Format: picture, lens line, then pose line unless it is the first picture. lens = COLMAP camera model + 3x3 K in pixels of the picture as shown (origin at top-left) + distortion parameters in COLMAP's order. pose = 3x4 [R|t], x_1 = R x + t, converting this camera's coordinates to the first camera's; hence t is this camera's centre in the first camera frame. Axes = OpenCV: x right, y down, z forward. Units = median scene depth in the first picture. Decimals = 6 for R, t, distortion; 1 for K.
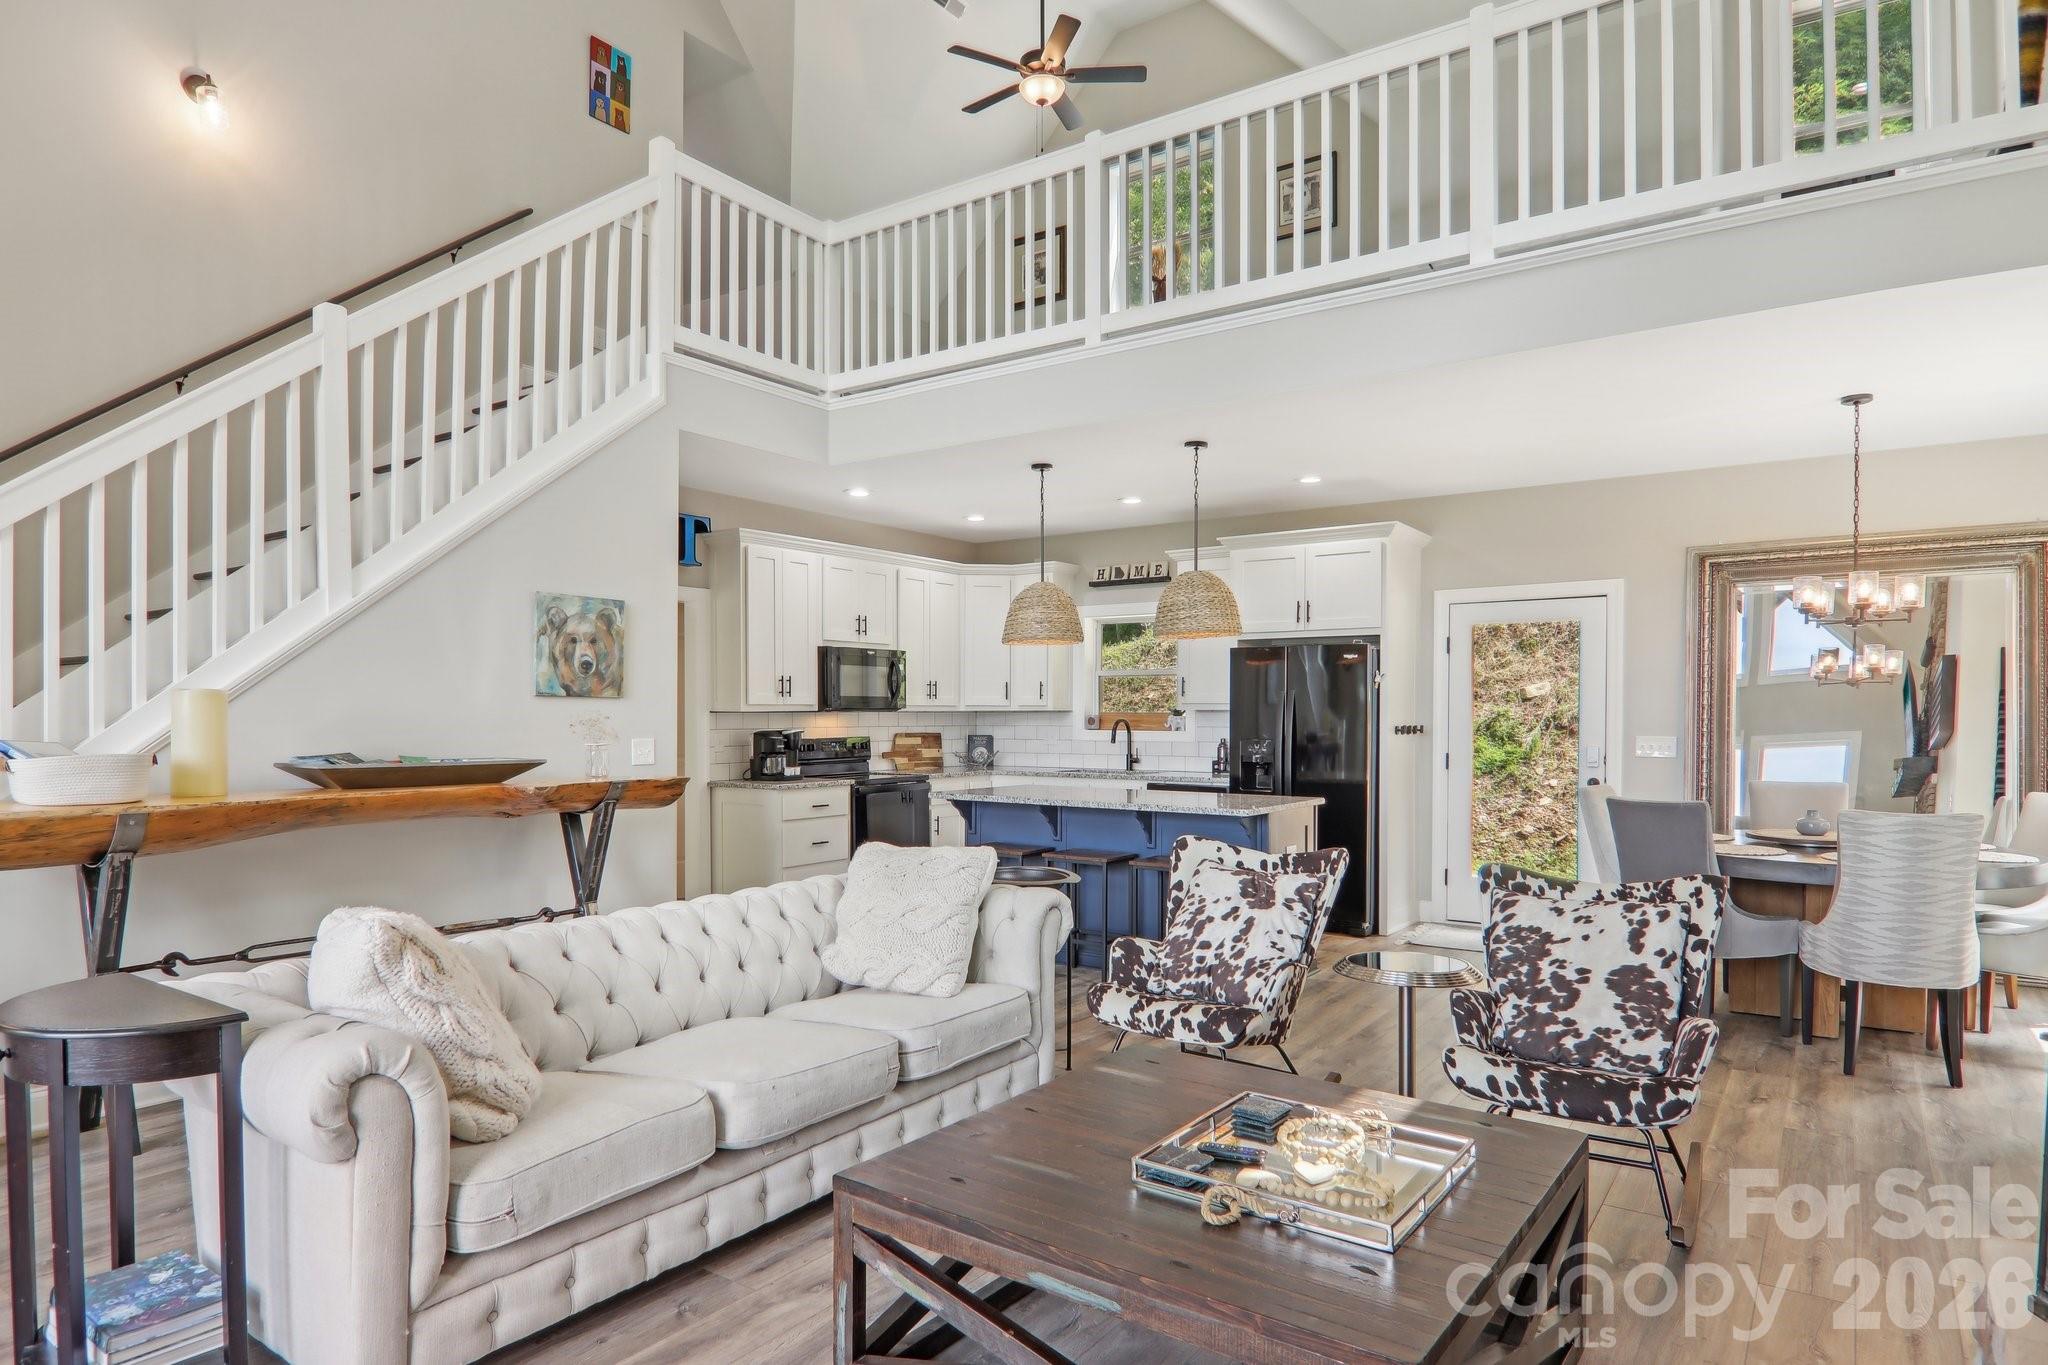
lens RADIAL K [[1155.1, 0, 1019.4], [0, 1155.1, 702.7], [0, 0, 1]] dist [0.005783, -0.000041]
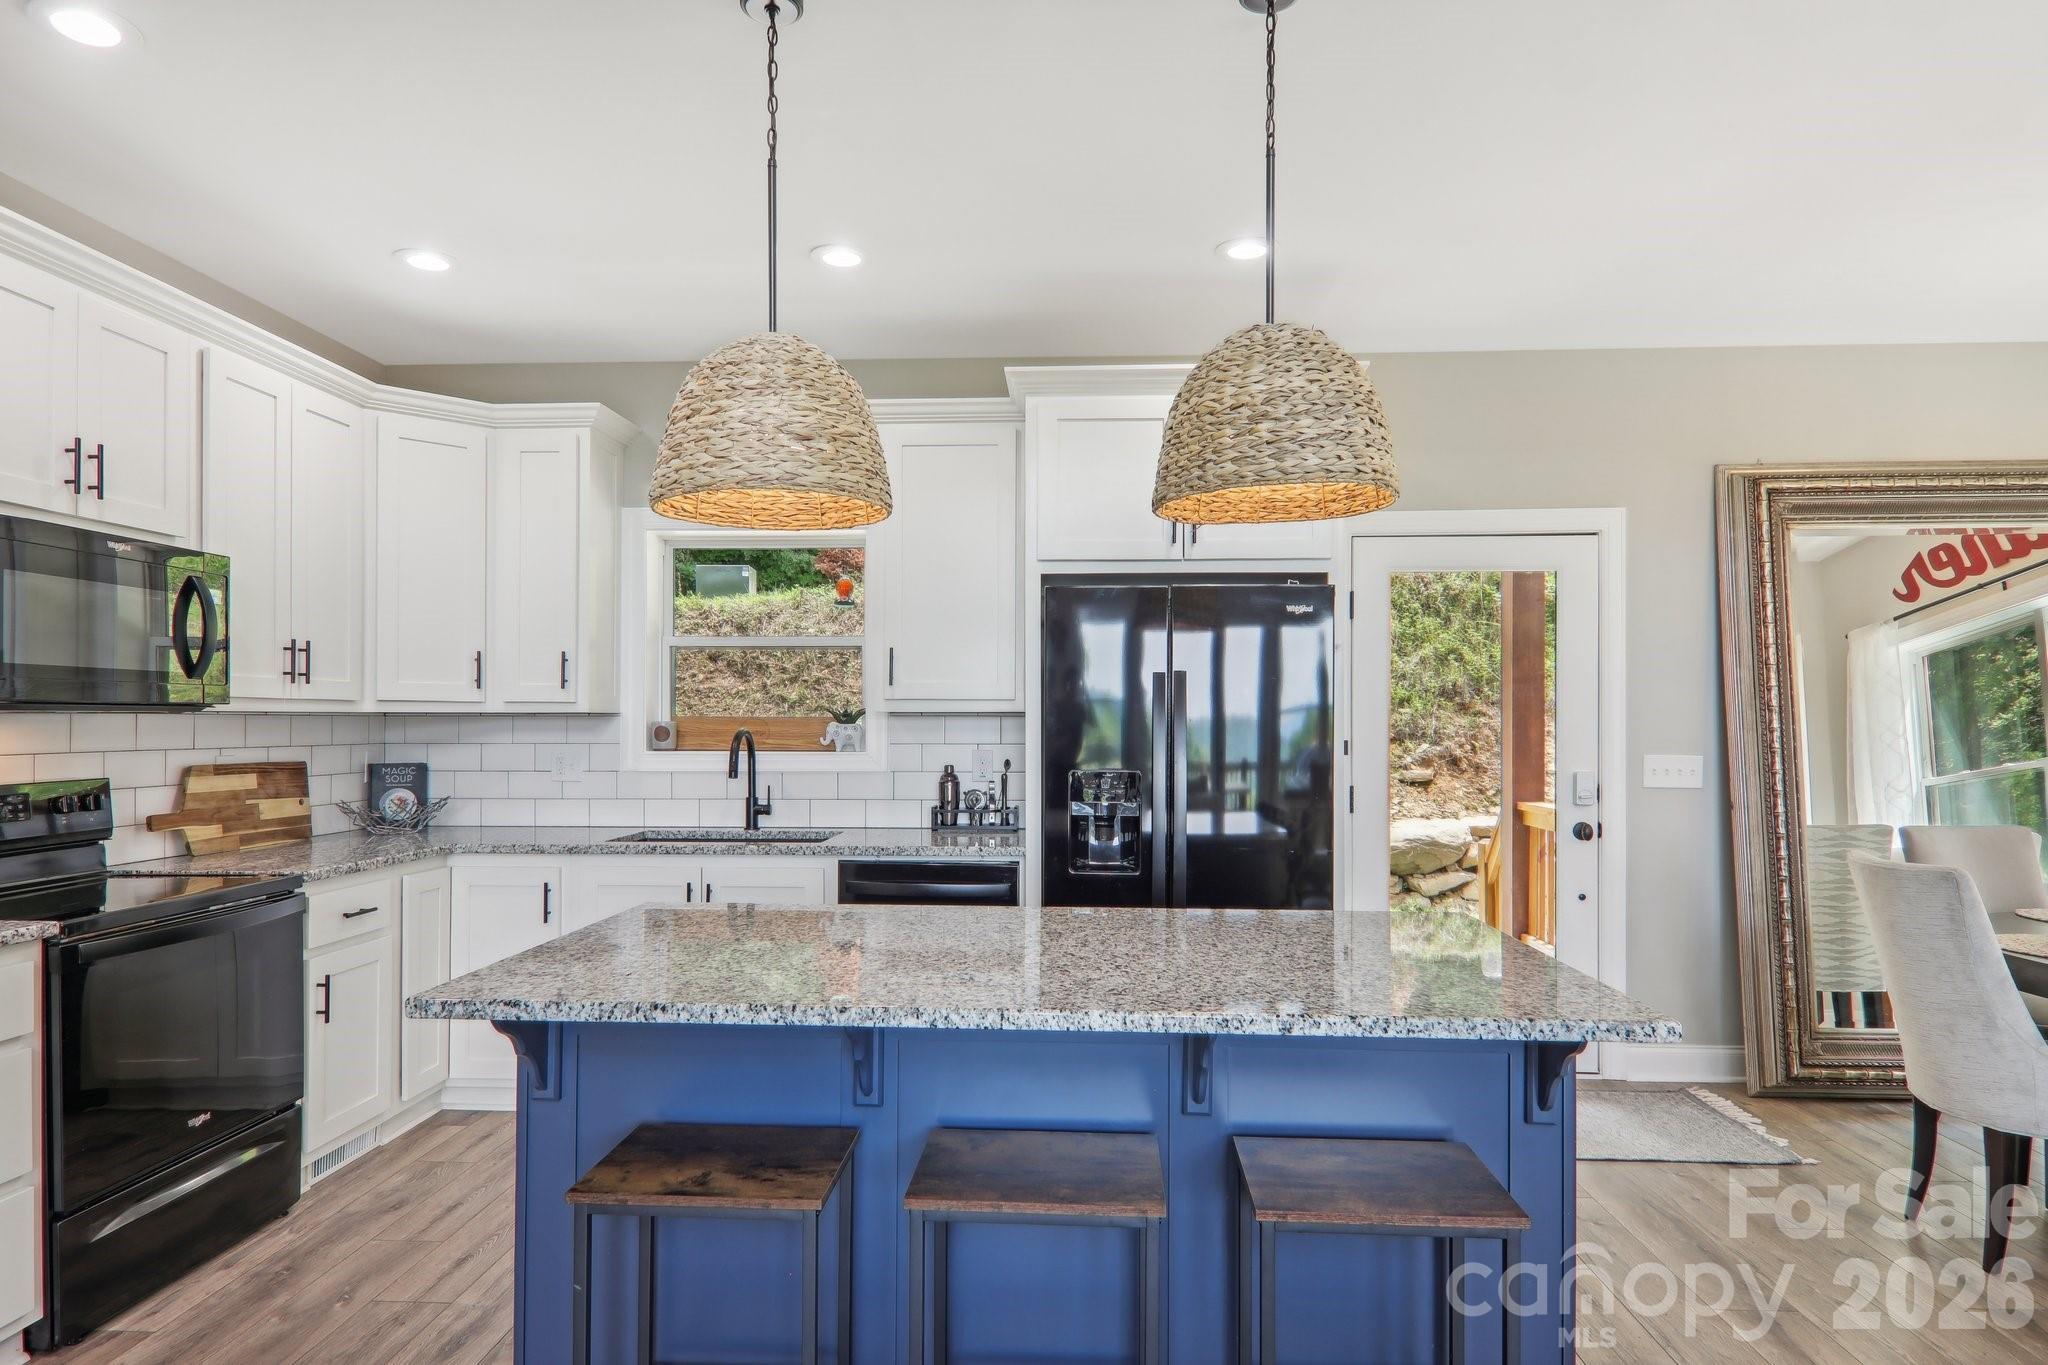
lens RADIAL K [[1147.5, 0, 1026.4], [0, 1147.5, 718.3], [0, 0, 1]] dist [0.030371, -0.023150]
pose [[0.846778, 0.002283, 0.531942, -0.083240], [-0.006563, 0.999960, 0.006157, 0.005761], [-0.531906, -0.008704, 0.846759, 0.561774]]
